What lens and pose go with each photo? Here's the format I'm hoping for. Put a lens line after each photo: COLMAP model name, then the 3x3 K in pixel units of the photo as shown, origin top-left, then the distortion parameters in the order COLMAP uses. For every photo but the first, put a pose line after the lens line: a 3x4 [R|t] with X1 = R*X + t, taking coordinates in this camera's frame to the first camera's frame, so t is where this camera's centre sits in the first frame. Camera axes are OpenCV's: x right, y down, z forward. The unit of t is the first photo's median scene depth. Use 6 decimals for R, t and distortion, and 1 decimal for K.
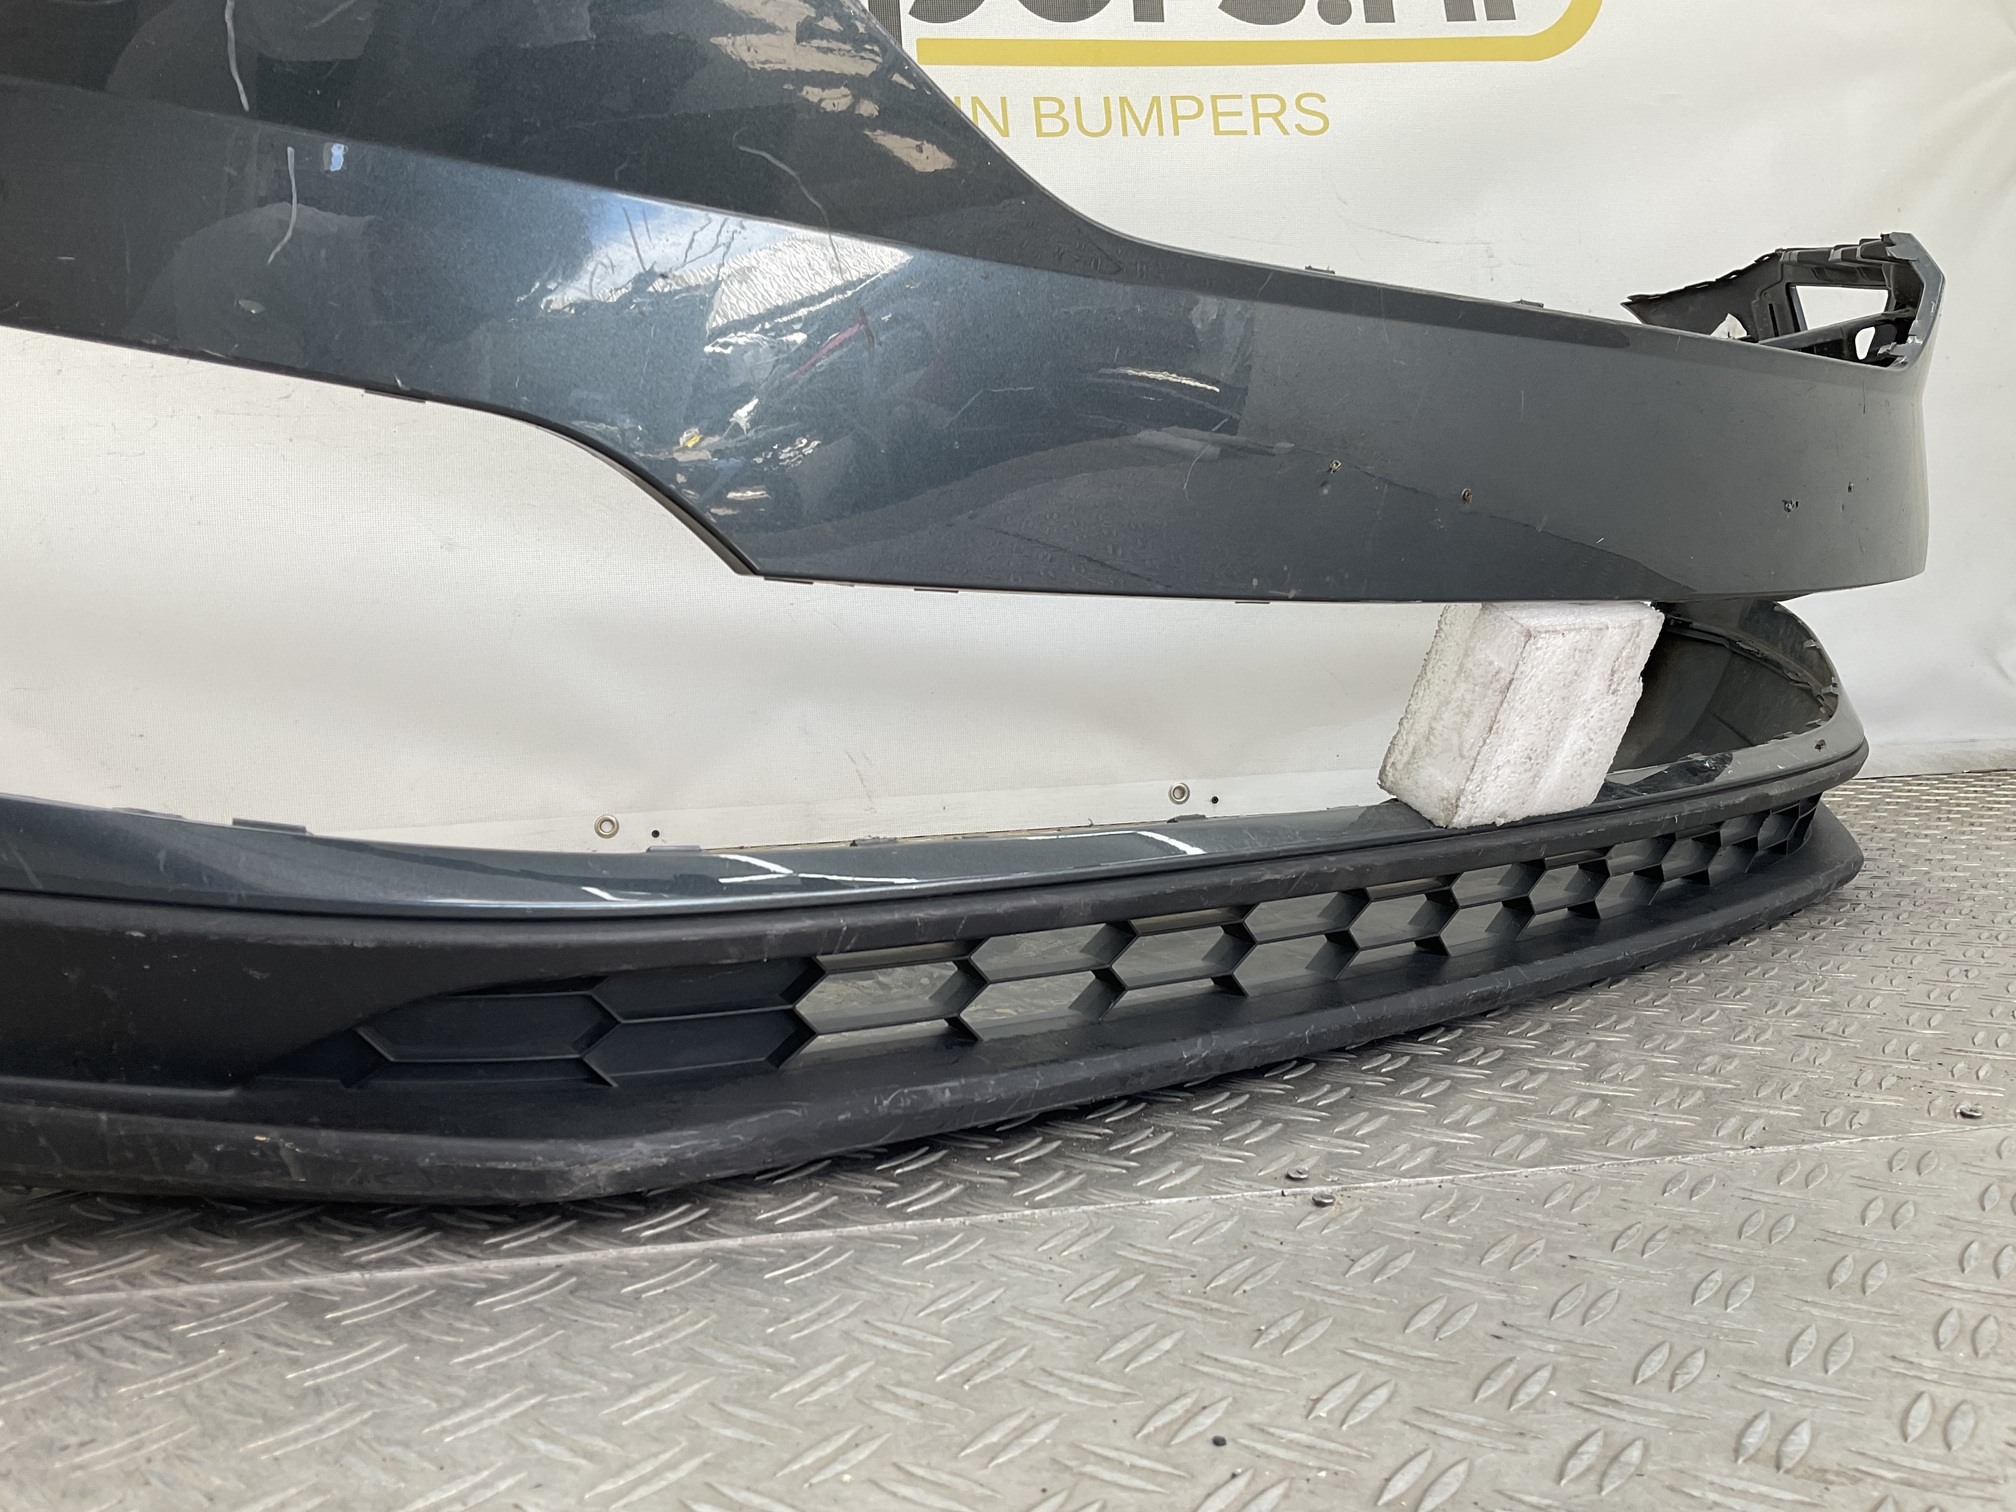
lens RADIAL K [[1676.0, 0, 1003.4], [0, 1676.0, 757.9], [0, 0, 1]] dist [0.074644, -0.137838]
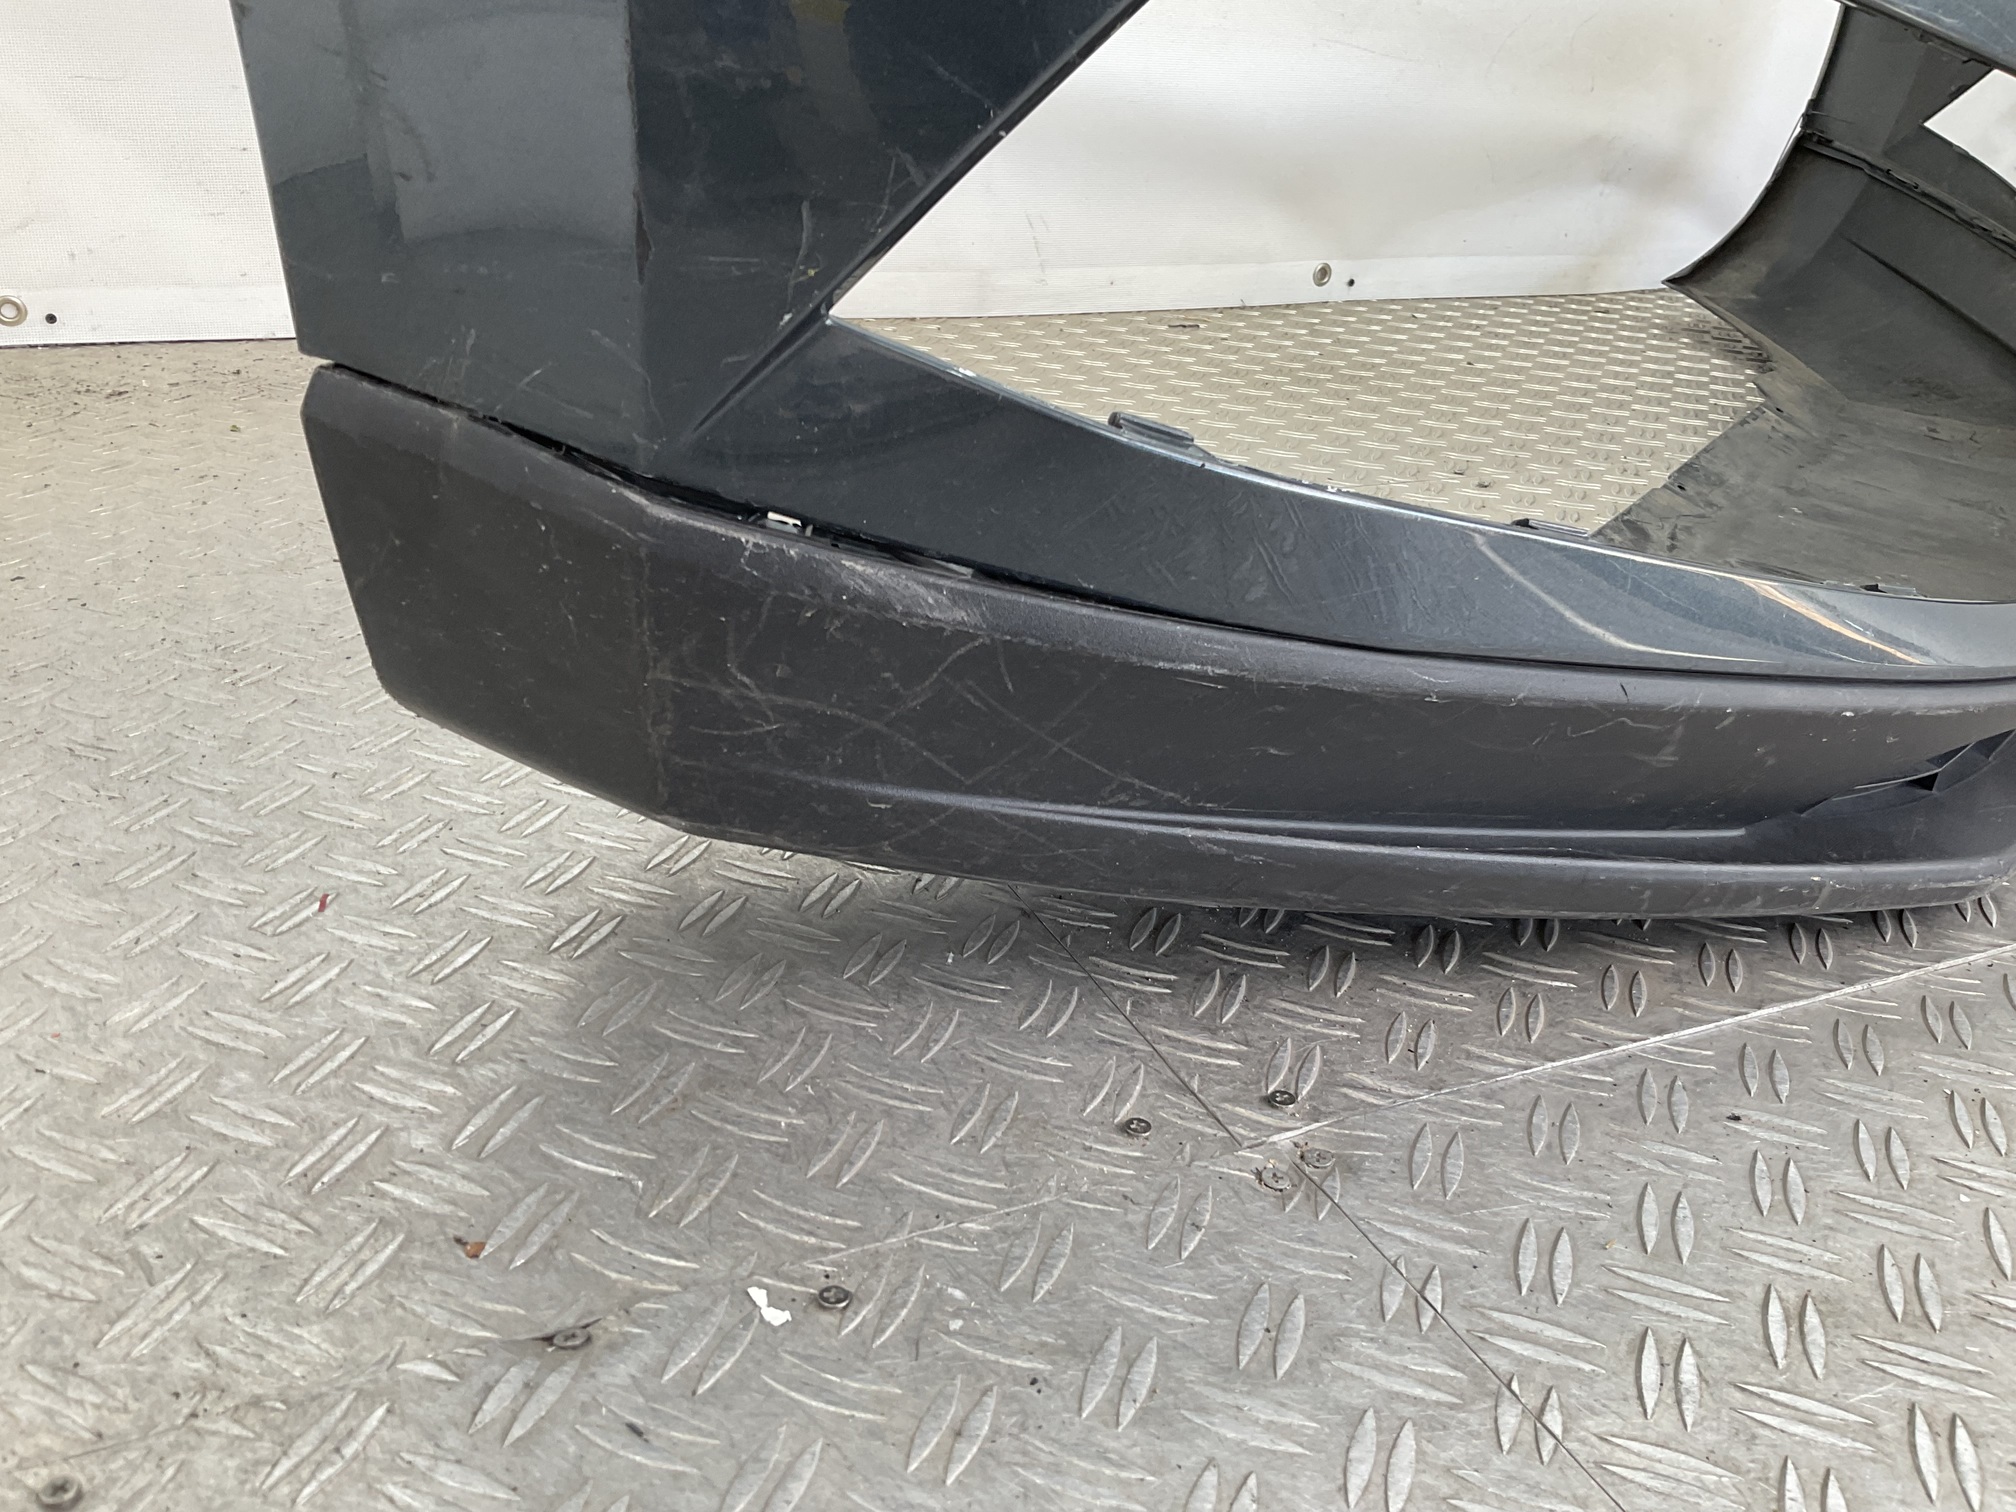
lens RADIAL K [[1676.0, 0, 1013.7], [0, 1676.0, 761.6], [0, 0, 1]] dist [0.074644, -0.137838]
pose [[0.956520, -0.030519, 0.290065, -1.078873], [-0.078960, 0.930279, 0.358255, -0.158725], [-0.280775, -0.365582, 0.887421, 0.208003]]
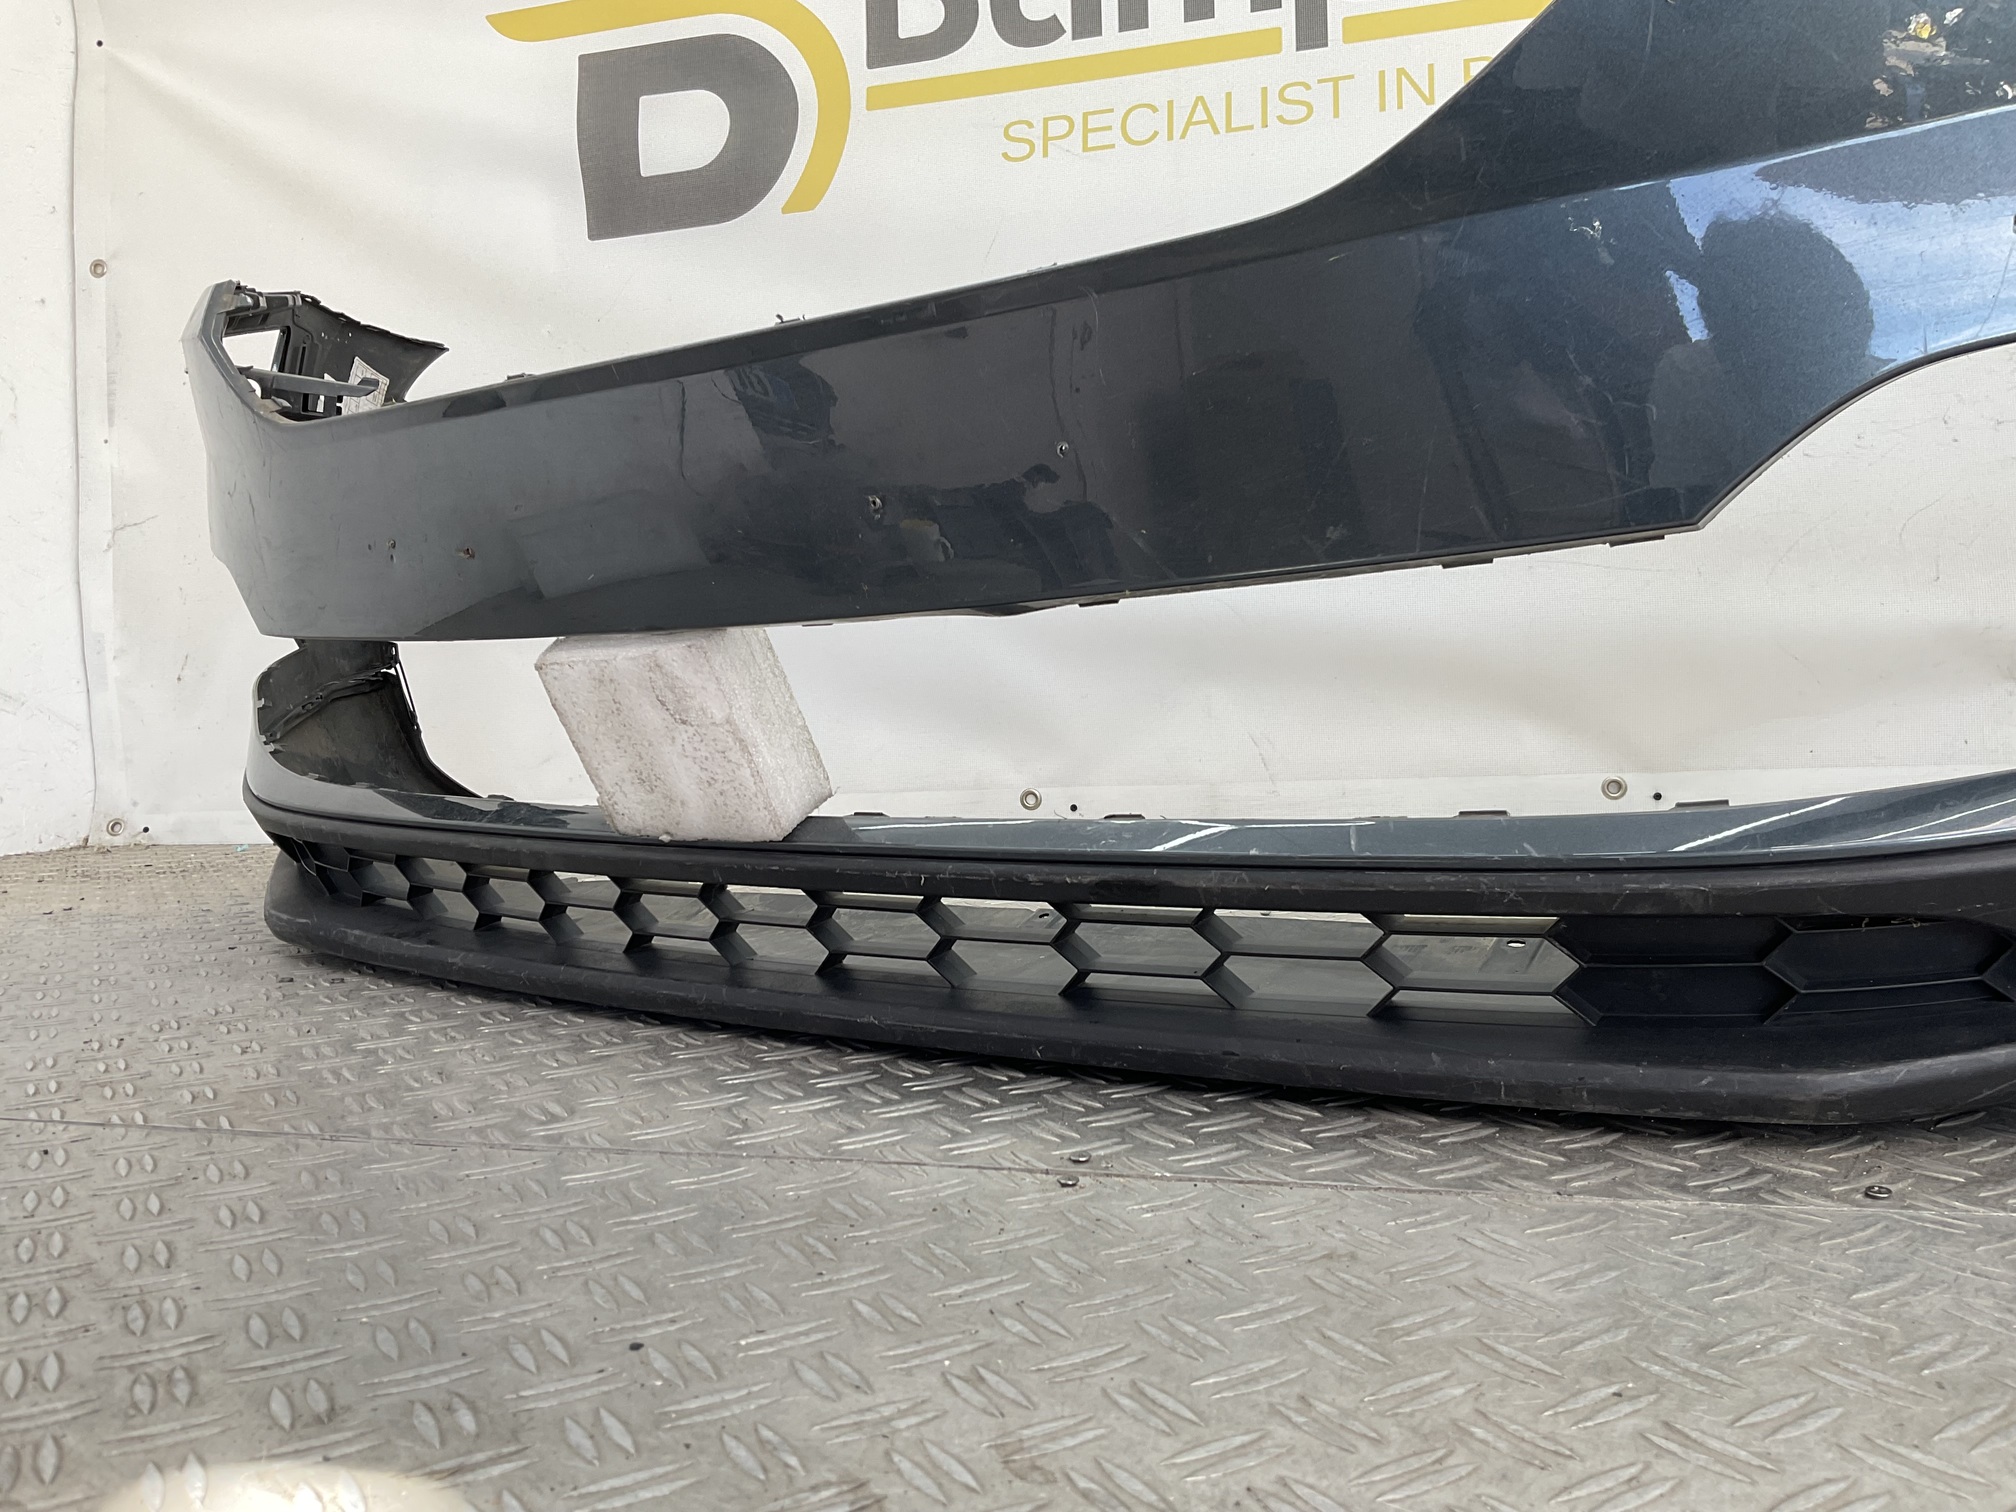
lens RADIAL K [[1676.0, 0, 997.7], [0, 1676.0, 752.6], [0, 0, 1]] dist [0.074644, -0.137838]
pose [[0.907795, 0.025748, -0.418624, 0.551878], [-0.020502, 0.999645, 0.017026, -0.020455], [0.418914, -0.006873, 0.908000, 0.032174]]
